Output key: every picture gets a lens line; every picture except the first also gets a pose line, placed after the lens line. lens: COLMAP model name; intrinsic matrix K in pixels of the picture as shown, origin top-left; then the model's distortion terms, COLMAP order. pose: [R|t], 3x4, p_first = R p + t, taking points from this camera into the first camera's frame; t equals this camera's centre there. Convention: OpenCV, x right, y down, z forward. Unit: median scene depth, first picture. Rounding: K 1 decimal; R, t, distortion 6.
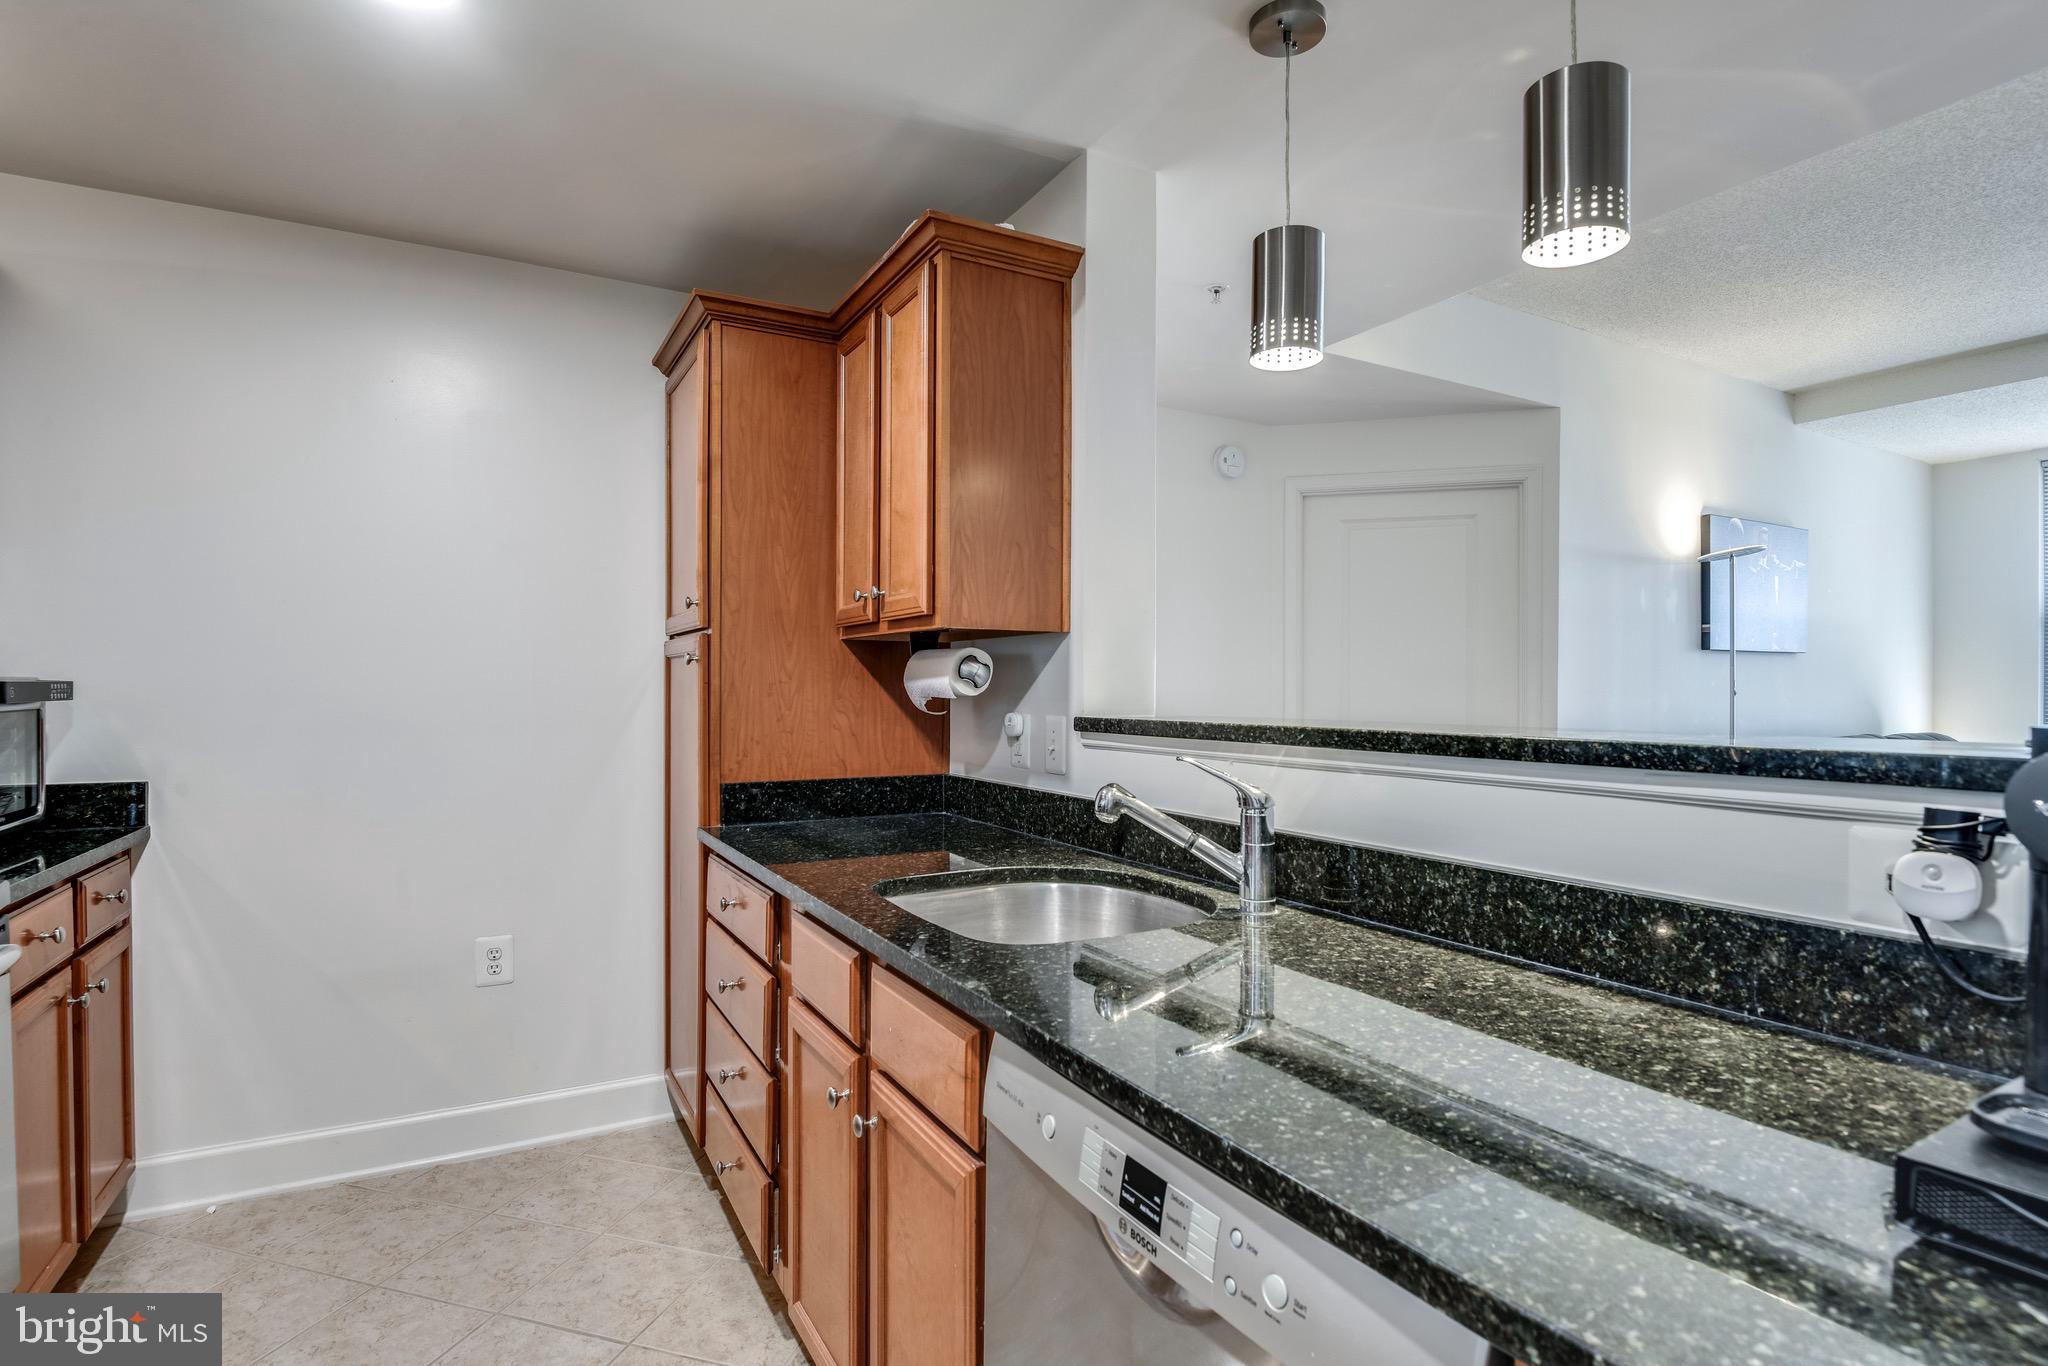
lens RADIAL K [[983.3, 0, 1015.6], [0, 983.3, 696.1], [0, 0, 1]] dist [-0.001697, -0.014187]
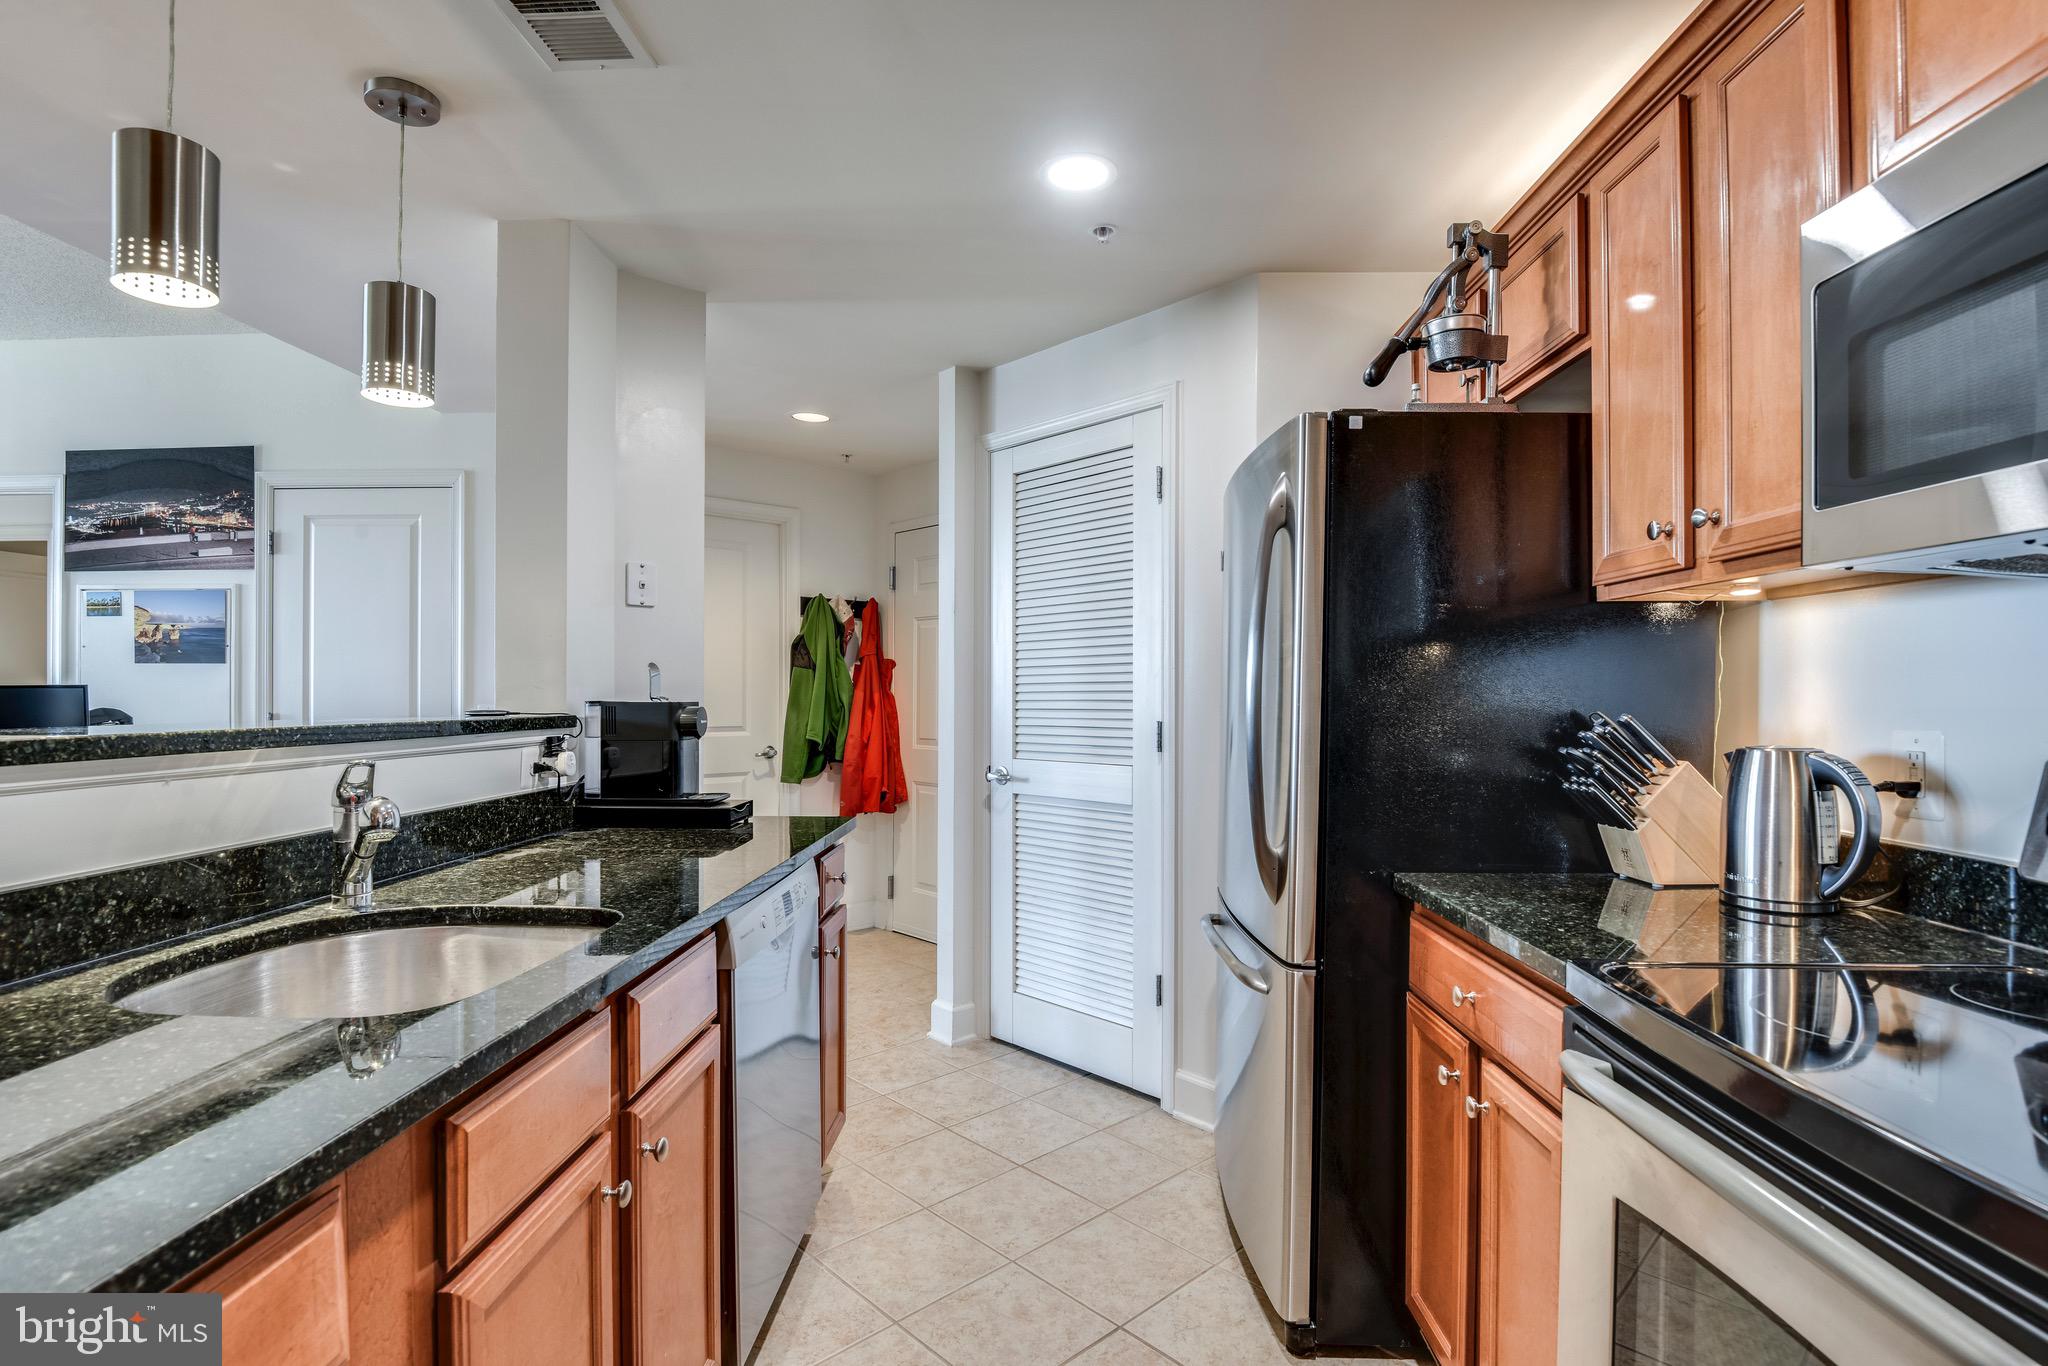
lens RADIAL K [[983.3, 0, 1015.6], [0, 983.3, 696.1], [0, 0, 1]] dist [-0.001697, -0.014187]
pose [[-0.852598, -0.005444, 0.522538, -0.572956], [-0.002066, 0.999973, 0.007046, -0.005897], [-0.522562, 0.004927, -0.852587, 0.985223]]
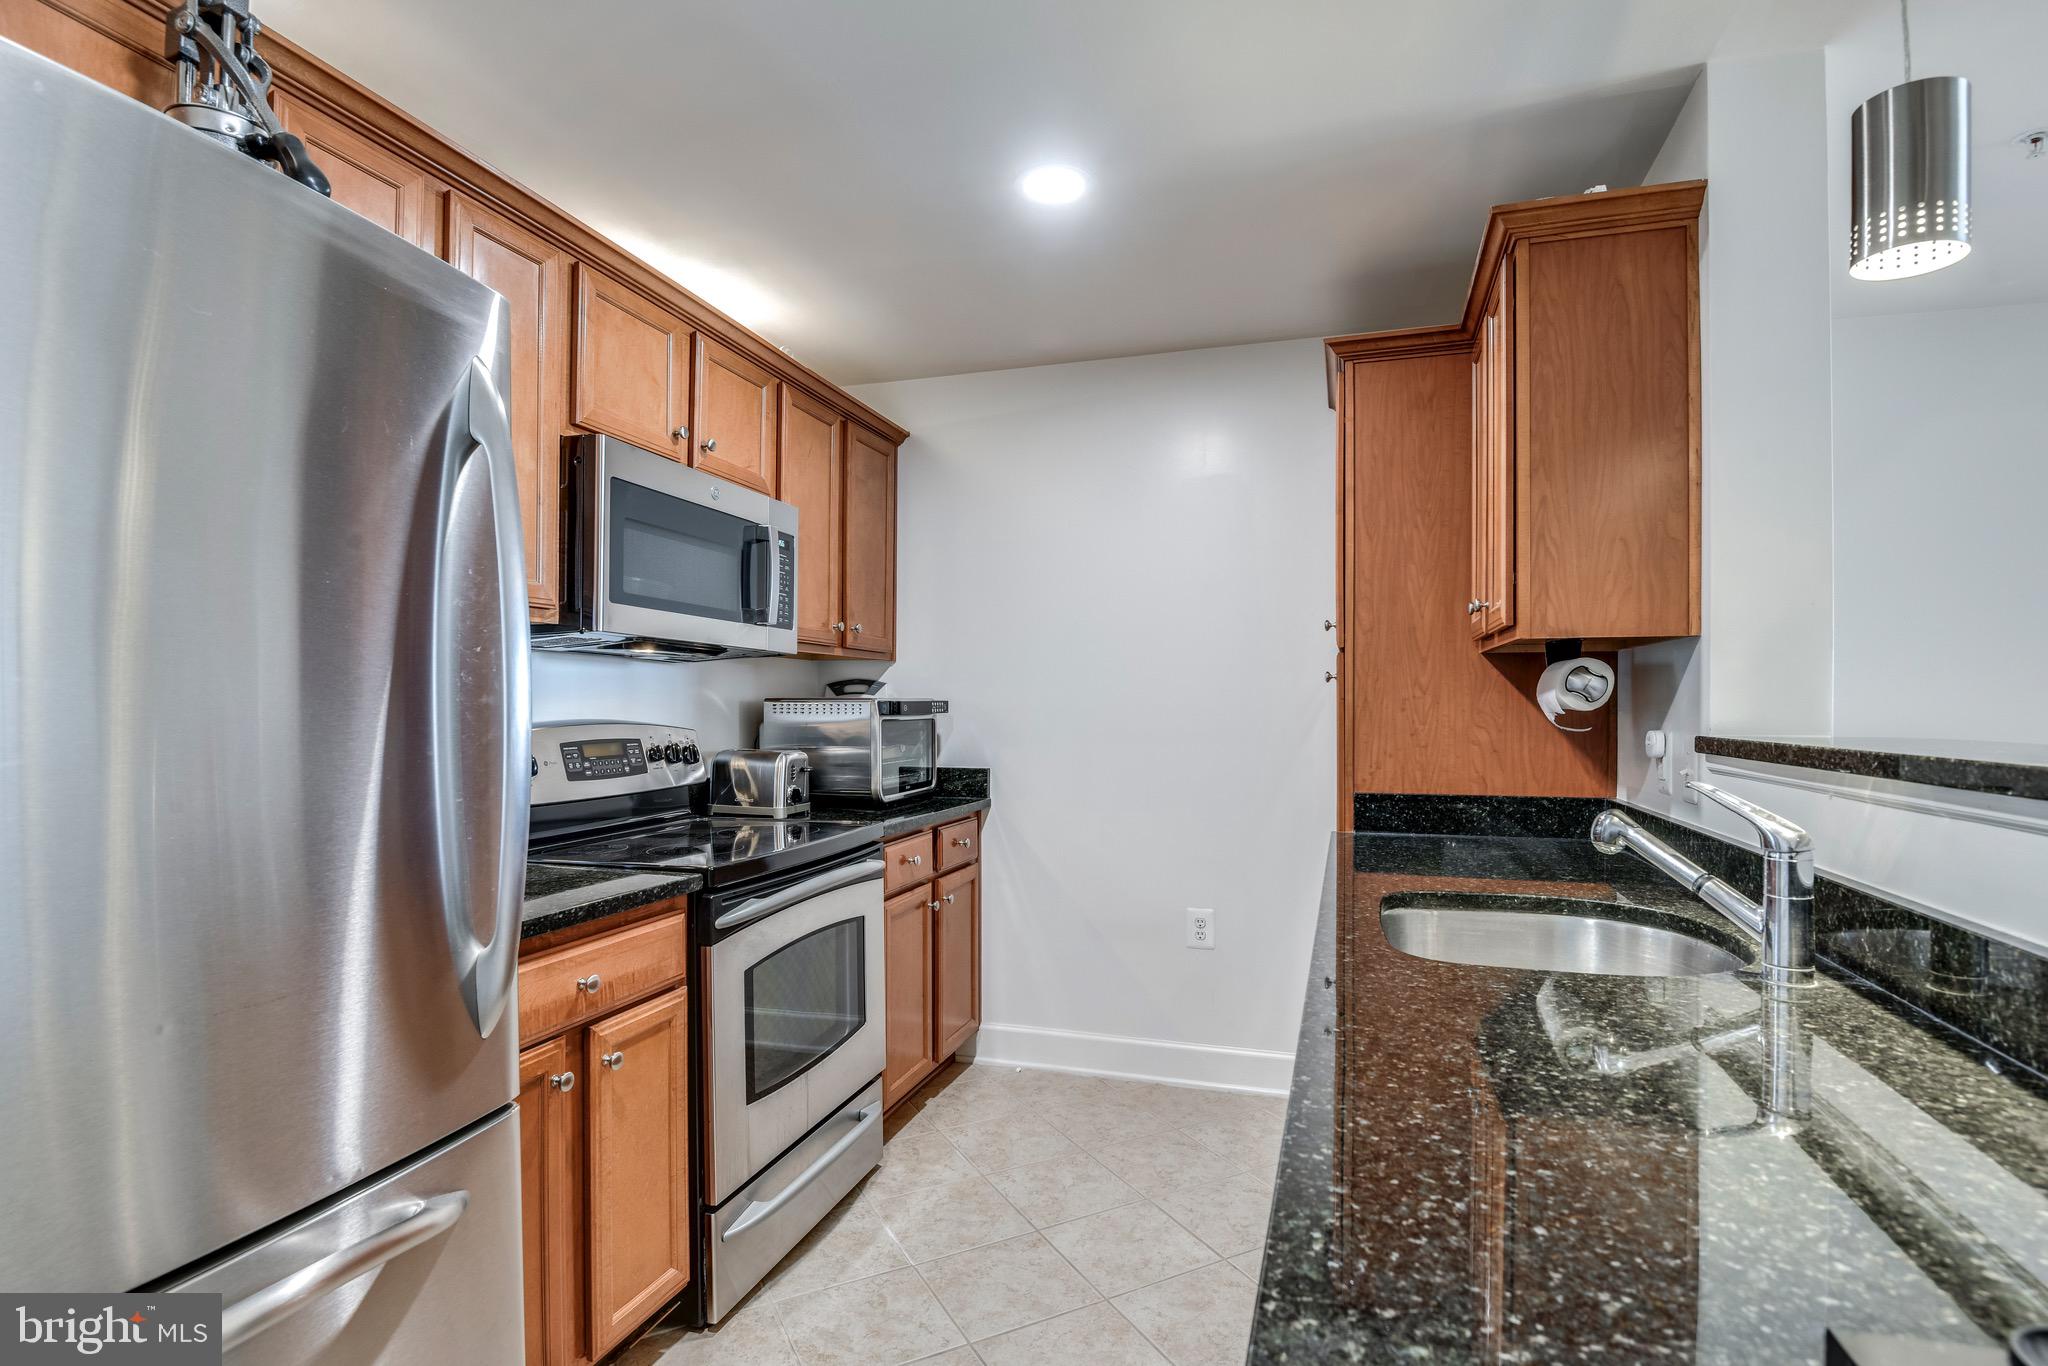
lens RADIAL K [[995.6, 0, 1064.9], [0, 995.6, 709.1], [0, 0, 1]] dist [-0.002222, -0.011284]
pose [[0.703807, -0.000274, -0.710391, 0.265600], [-0.001690, 0.999996, -0.002061, 0.000847], [0.710390, 0.002651, 0.703804, 0.013684]]
